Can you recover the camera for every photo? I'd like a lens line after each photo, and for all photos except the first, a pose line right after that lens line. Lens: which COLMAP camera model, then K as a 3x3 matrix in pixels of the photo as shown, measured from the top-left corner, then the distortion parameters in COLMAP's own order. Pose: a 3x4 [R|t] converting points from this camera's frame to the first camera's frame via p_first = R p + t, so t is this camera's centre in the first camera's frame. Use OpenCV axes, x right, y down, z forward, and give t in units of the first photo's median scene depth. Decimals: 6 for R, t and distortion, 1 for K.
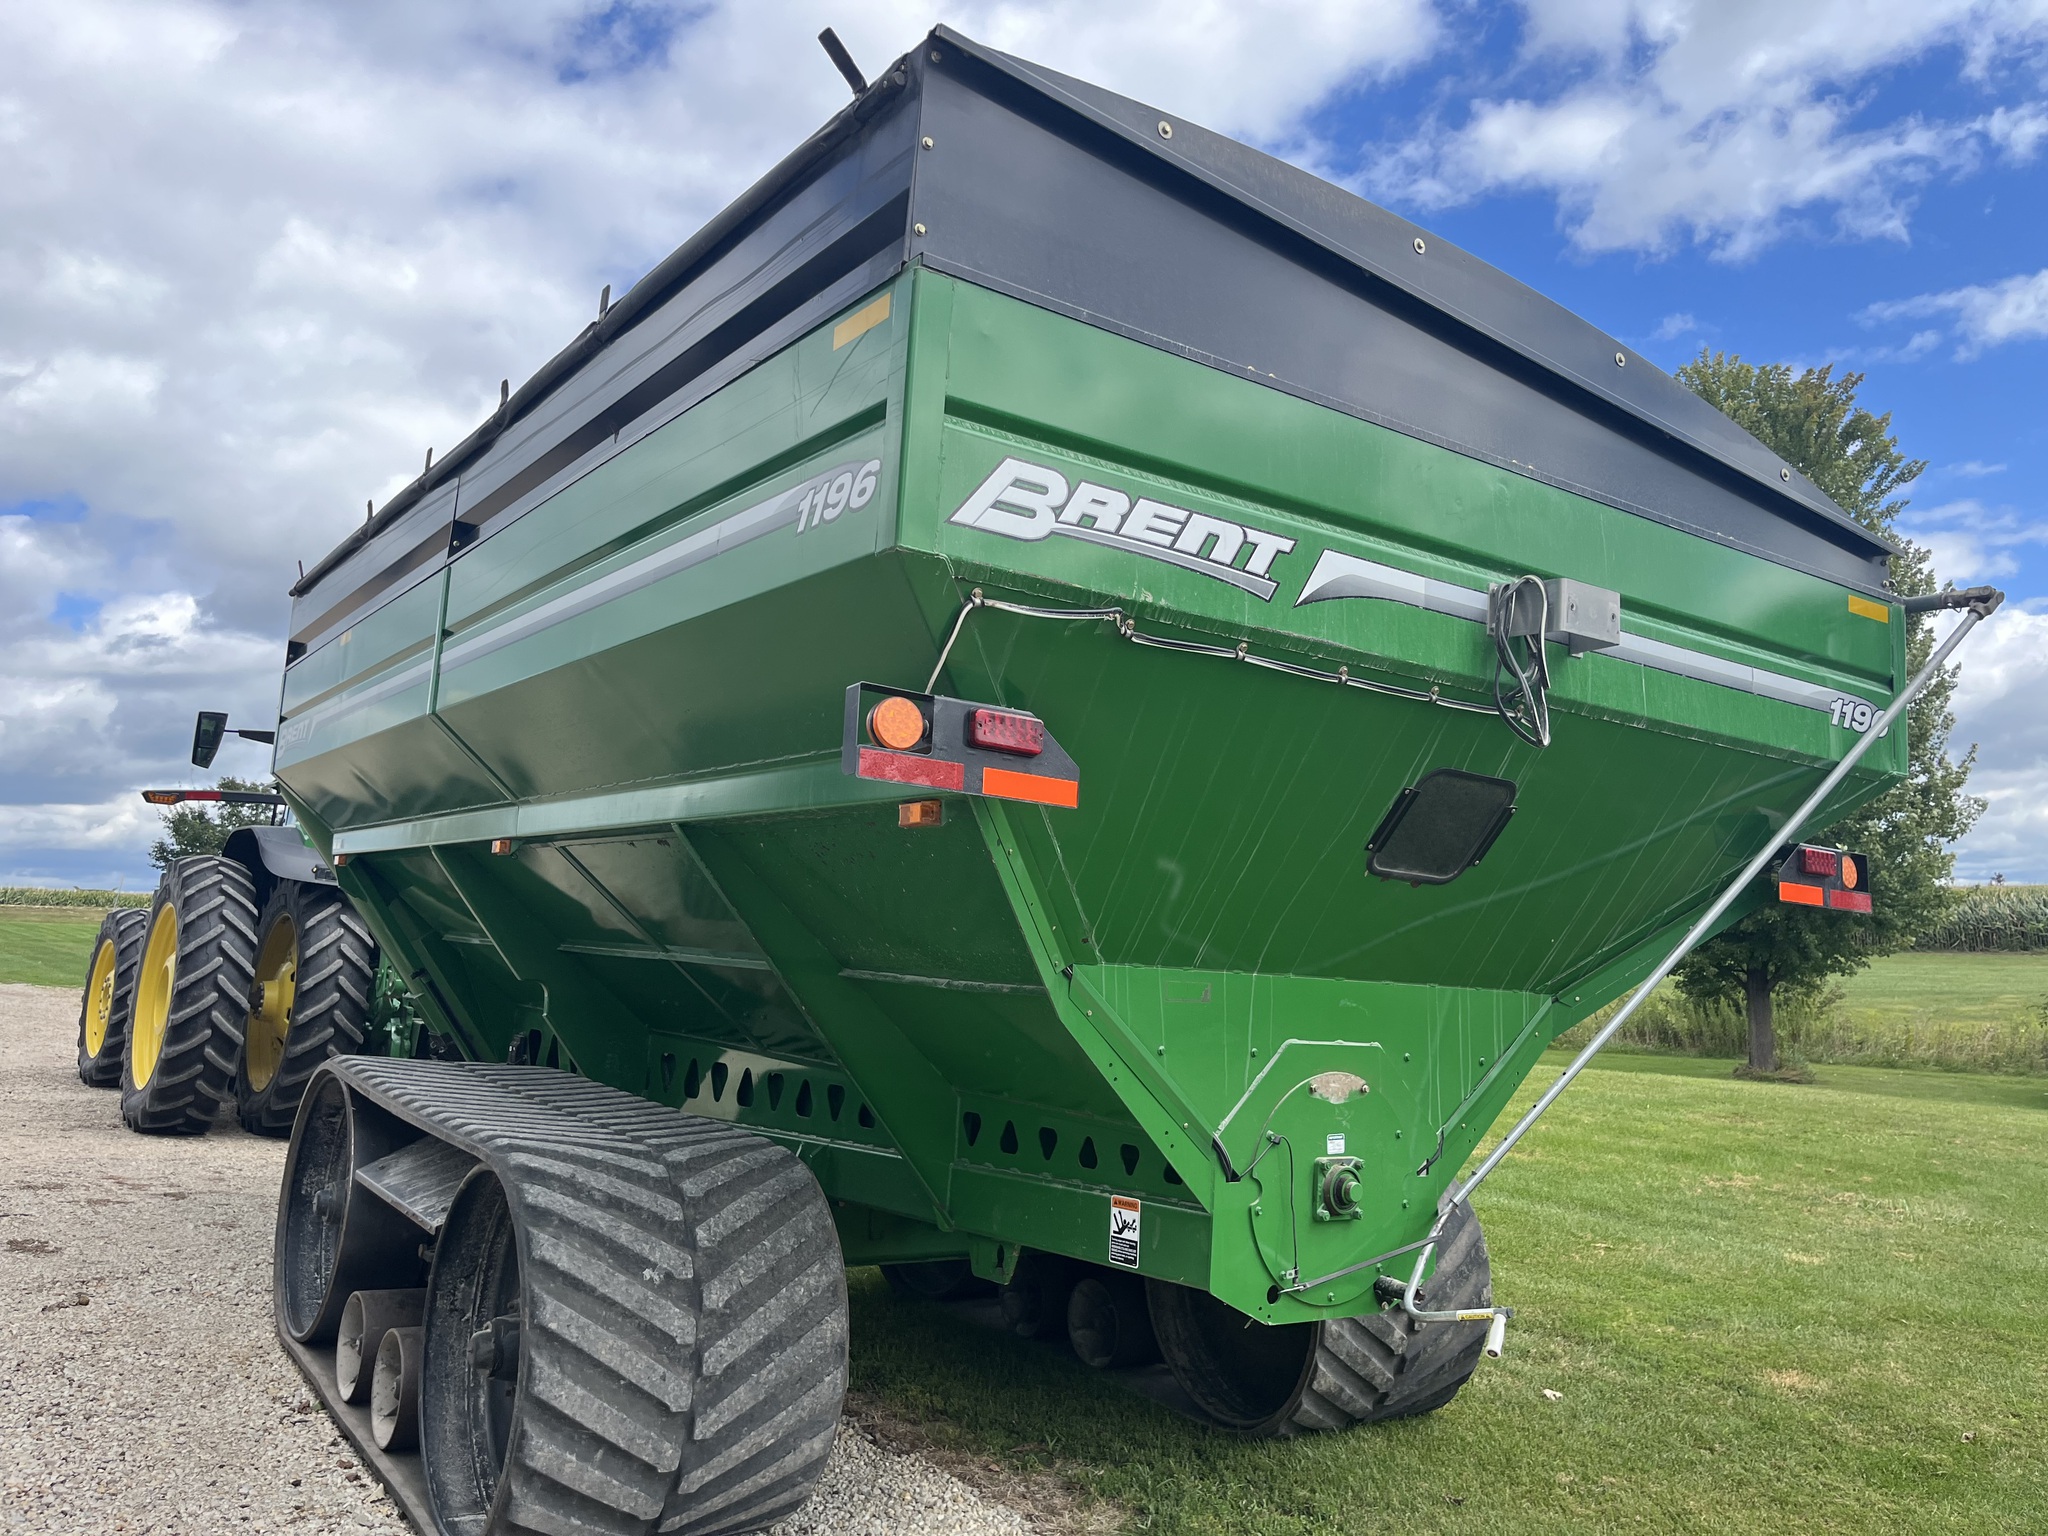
lens RADIAL K [[1561.8, 0, 1021.7], [0, 1561.8, 782.3], [0, 0, 1]] dist [0.069073, -0.083800]
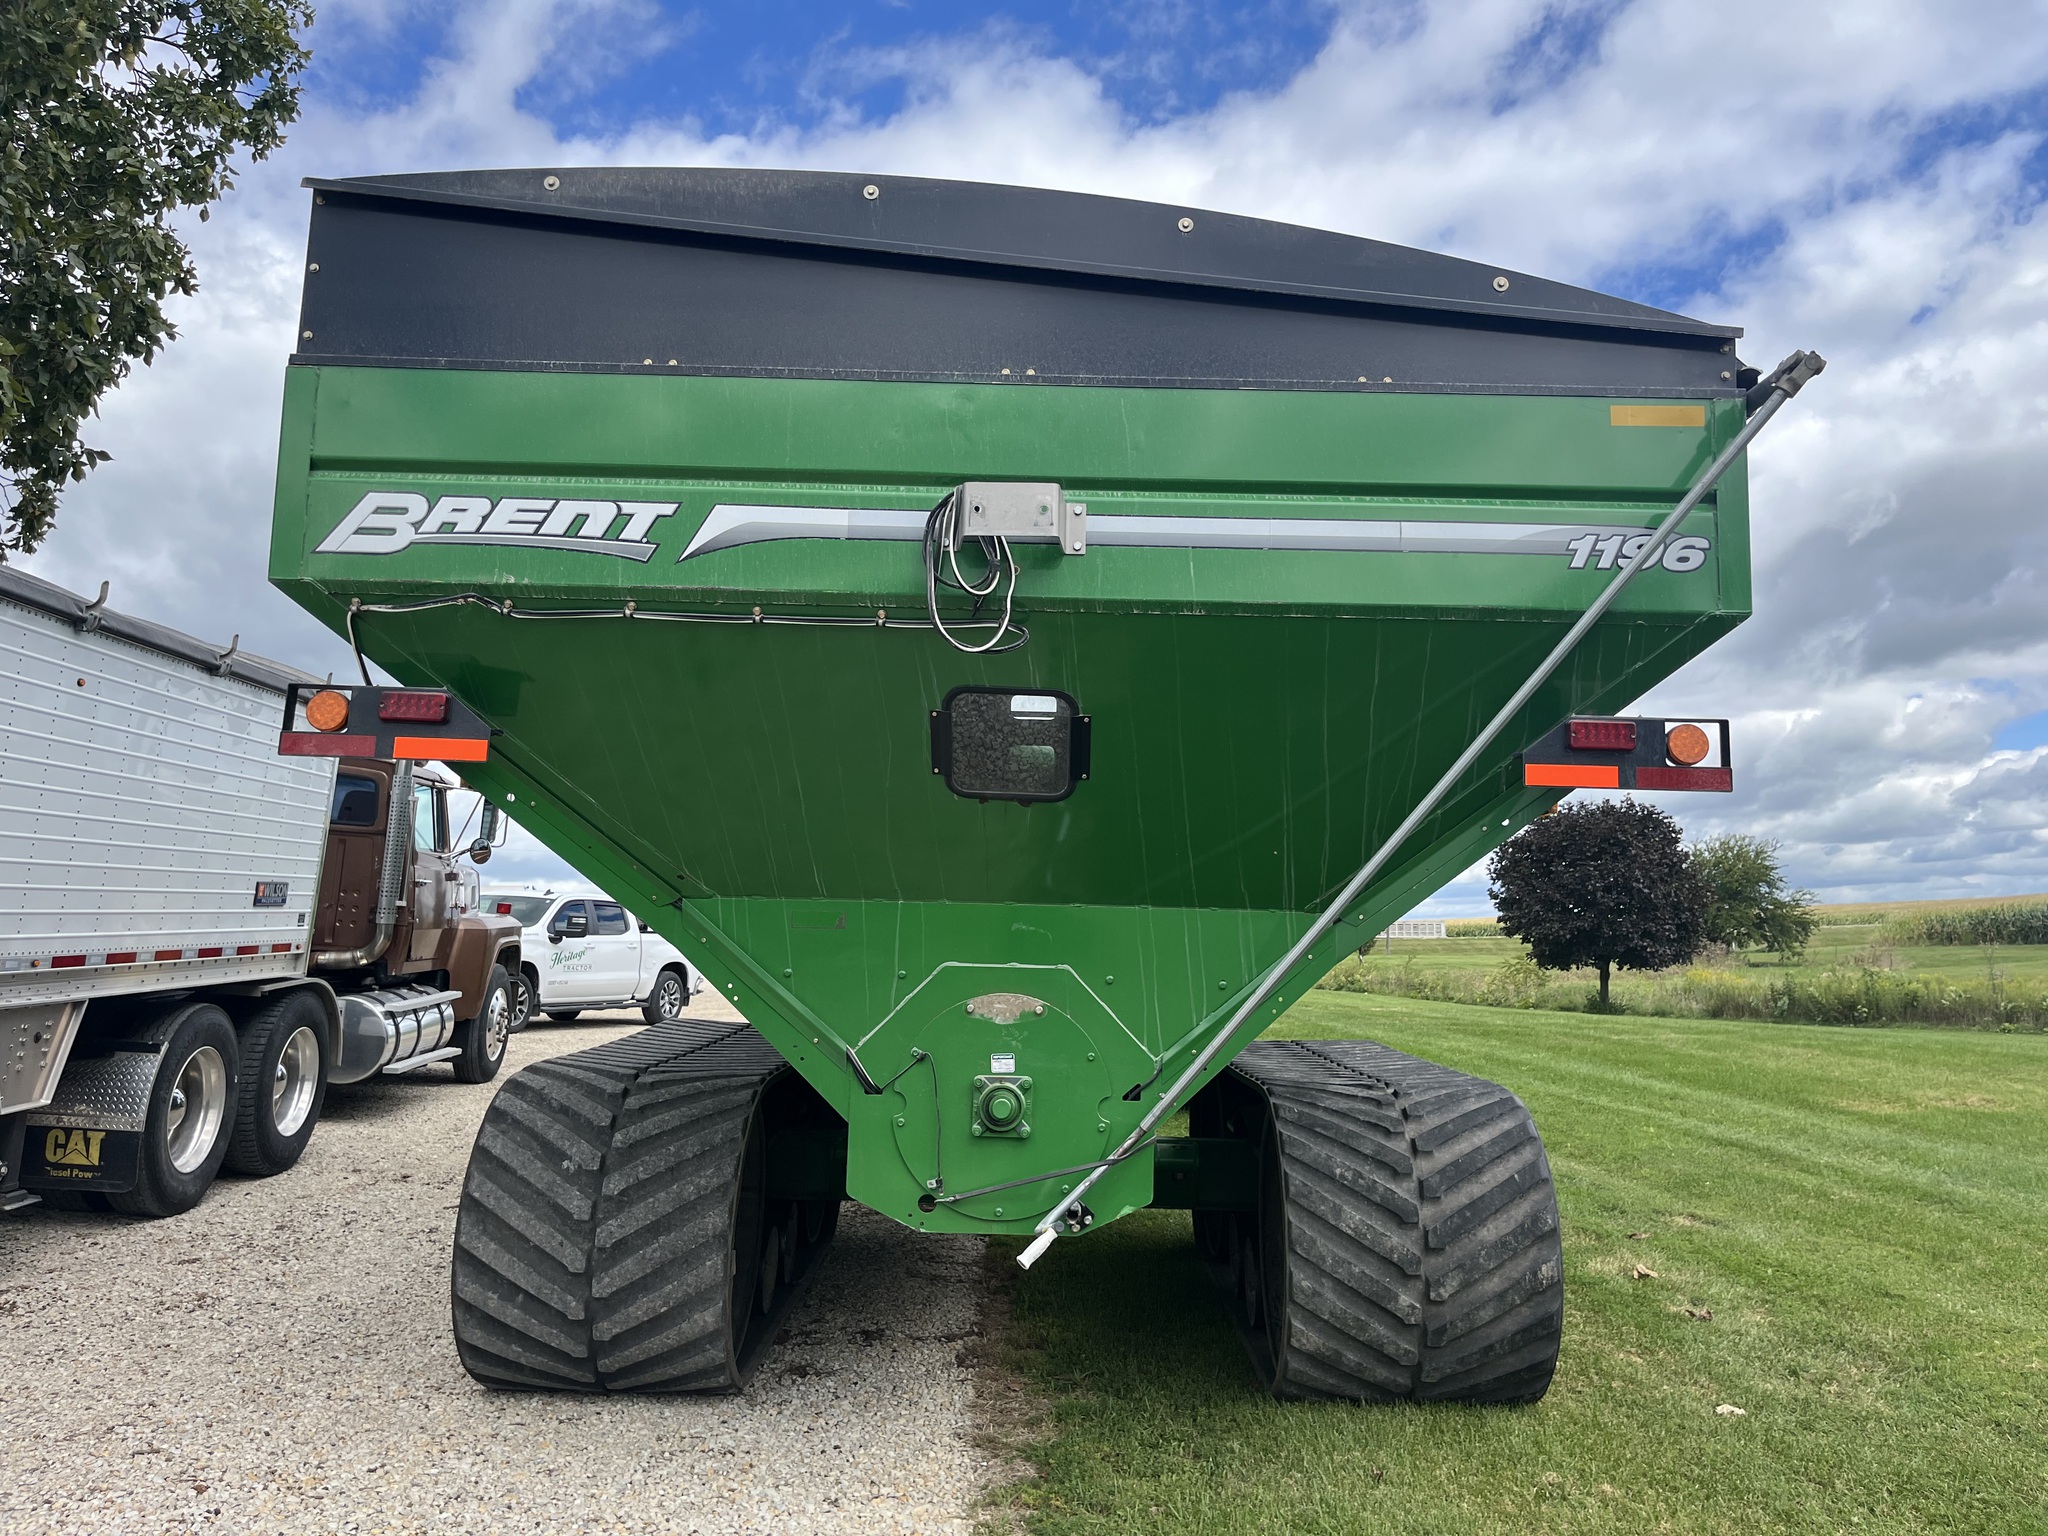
lens RADIAL K [[1546.6, 0, 1023.2], [0, 1546.6, 796.2], [0, 0, 1]] dist [0.060870, -0.069327]
pose [[0.818068, -0.094138, -0.567365, 0.857509], [0.090279, 0.995302, -0.034971, 0.099882], [0.567992, -0.022612, 0.822723, 0.193855]]
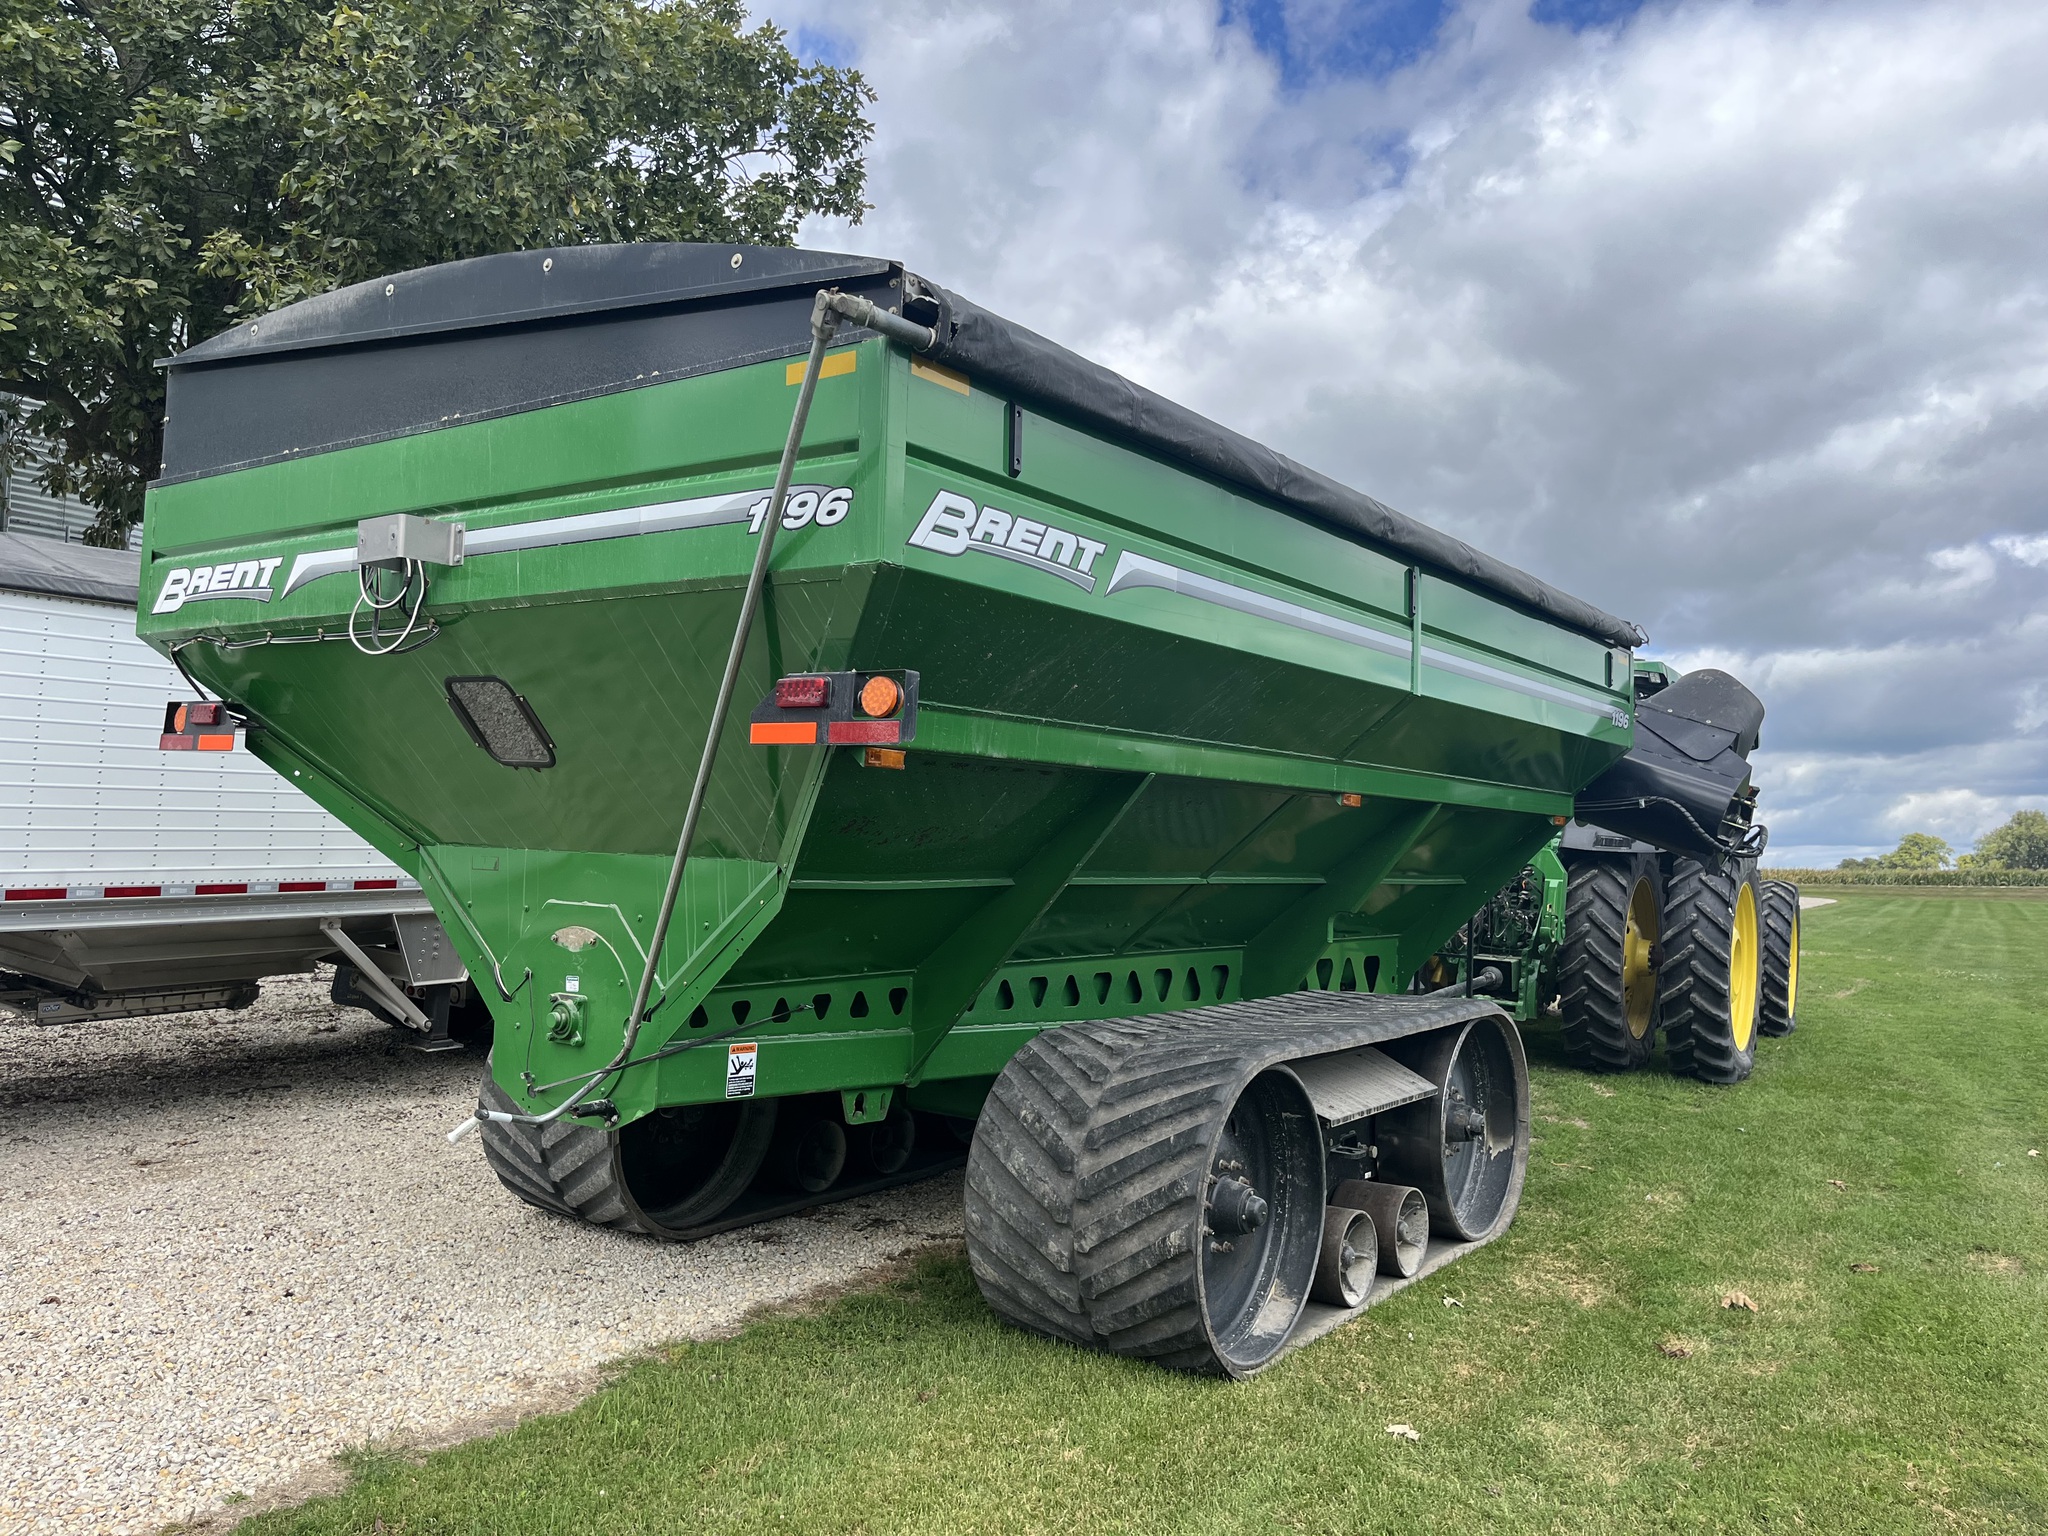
lens RADIAL K [[1546.6, 0, 1023.2], [0, 1546.6, 796.2], [0, 0, 1]] dist [0.060870, -0.069327]
pose [[0.326588, -0.075119, -0.942177, 1.580484], [0.092562, 0.994587, -0.047213, 0.186472], [0.940624, -0.071791, 0.331773, 1.005947]]
